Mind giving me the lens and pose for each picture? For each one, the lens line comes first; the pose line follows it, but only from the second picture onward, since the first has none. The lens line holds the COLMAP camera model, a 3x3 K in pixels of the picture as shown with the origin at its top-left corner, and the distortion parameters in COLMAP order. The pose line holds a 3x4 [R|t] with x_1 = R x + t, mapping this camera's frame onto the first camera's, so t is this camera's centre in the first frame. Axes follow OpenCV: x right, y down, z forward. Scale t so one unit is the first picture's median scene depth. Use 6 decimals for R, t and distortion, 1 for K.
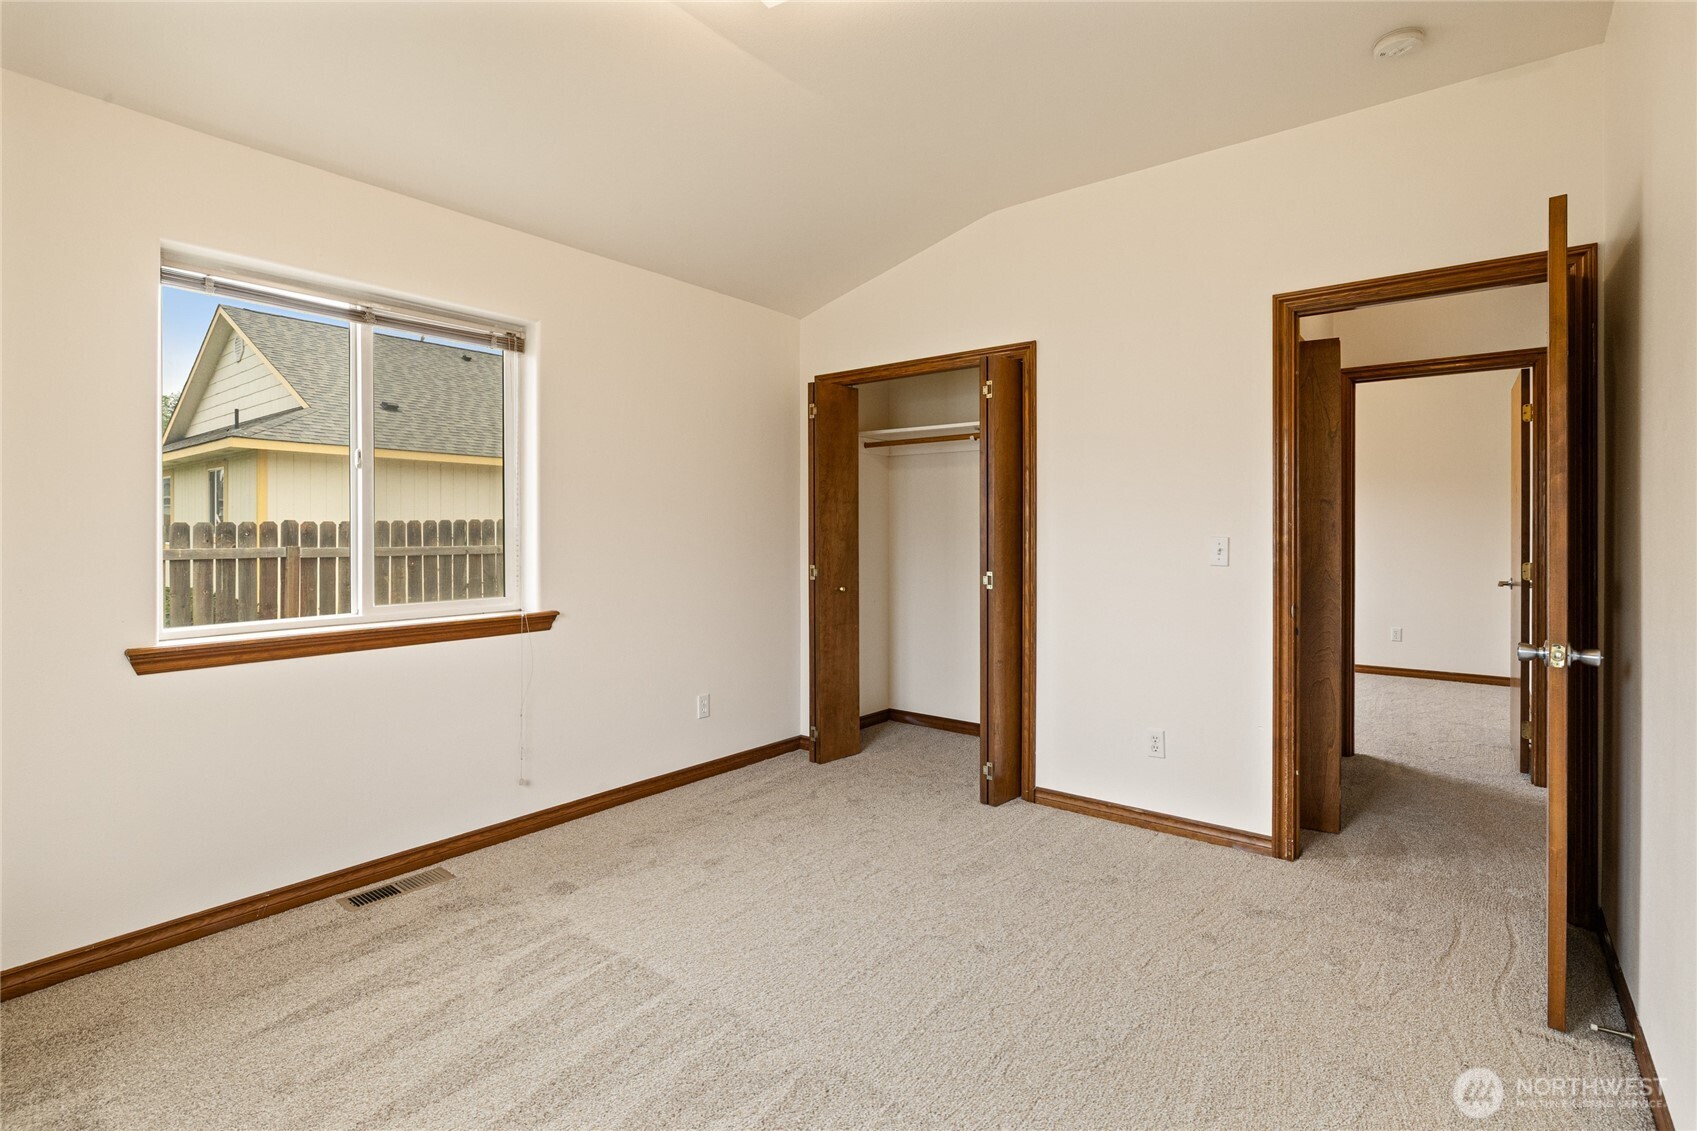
lens RADIAL K [[785.0, 0, 868.1], [0, 785.0, 540.6], [0, 0, 1]] dist [-0.016210, 0.003232]
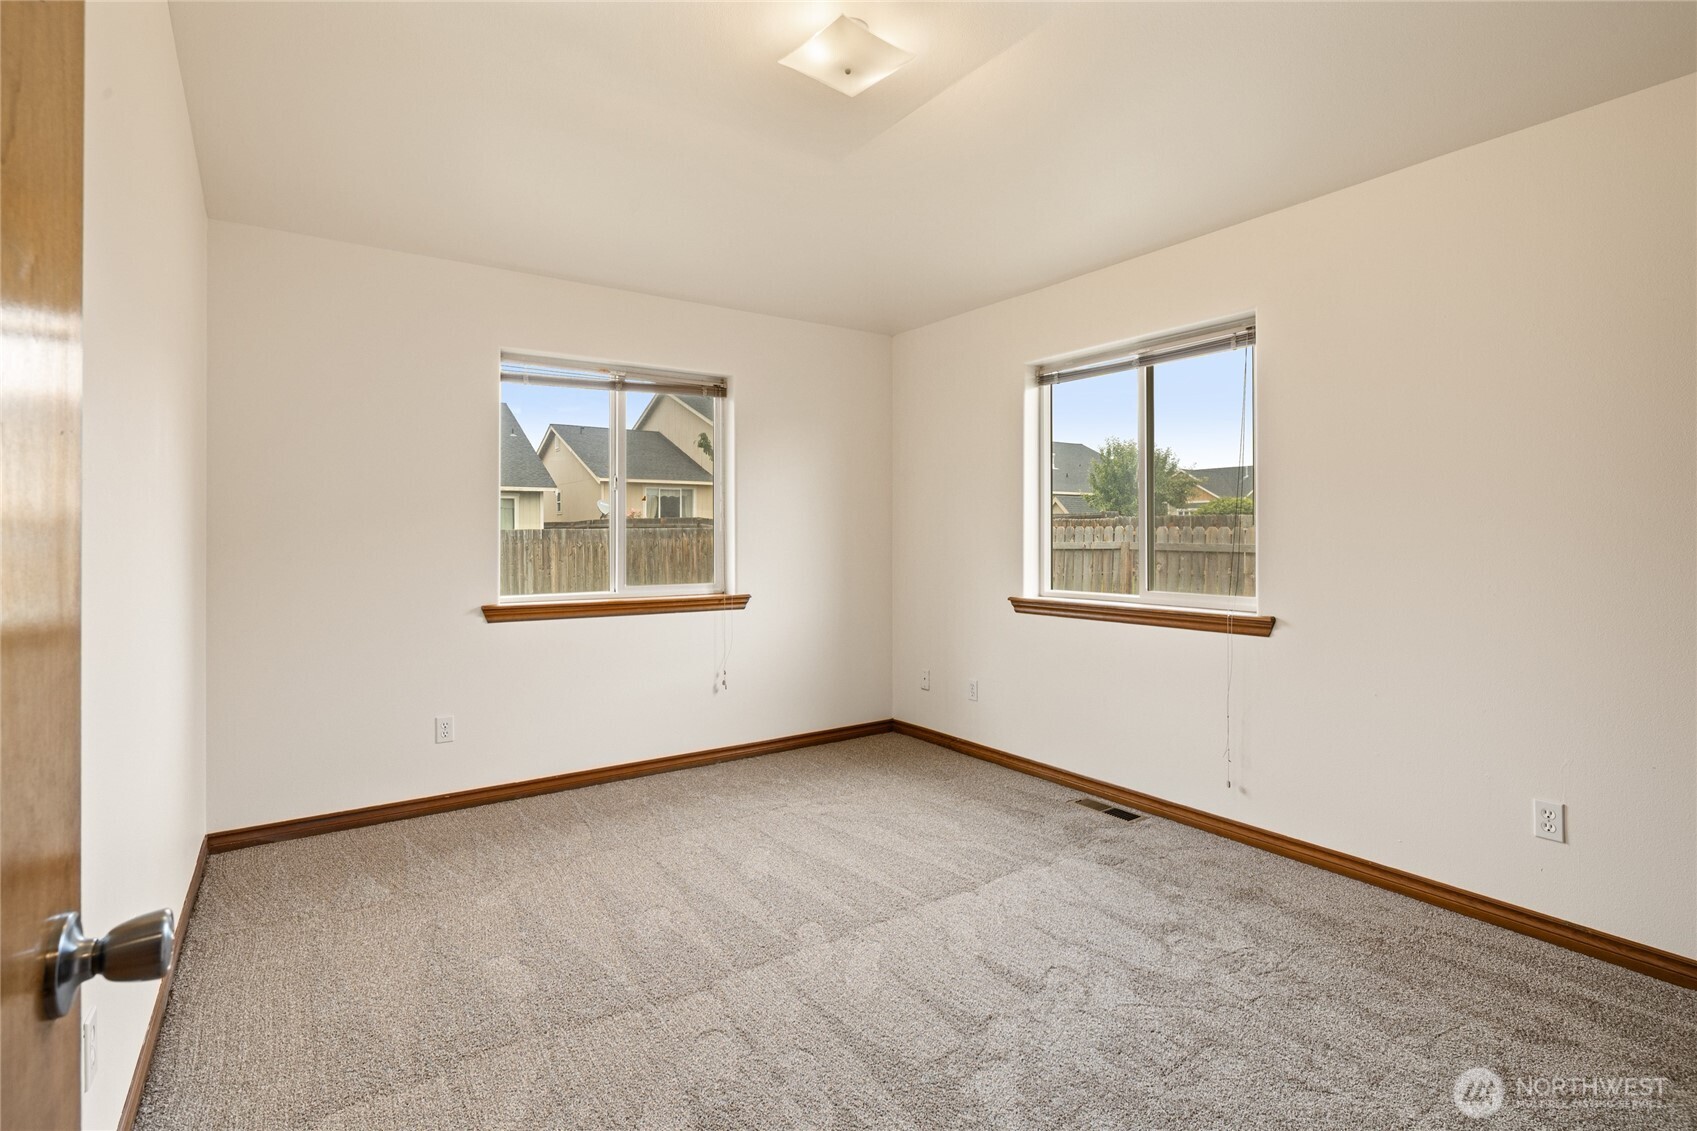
lens RADIAL K [[785.0, 0, 850.0], [0, 785.0, 548.0], [0, 0, 1]] dist [-0.016210, 0.003232]
pose [[-0.299736, 0.013512, -0.953927, 0.737075], [-0.005444, 0.999859, 0.015873, -0.003057], [0.954007, 0.009951, -0.299620, 0.964479]]
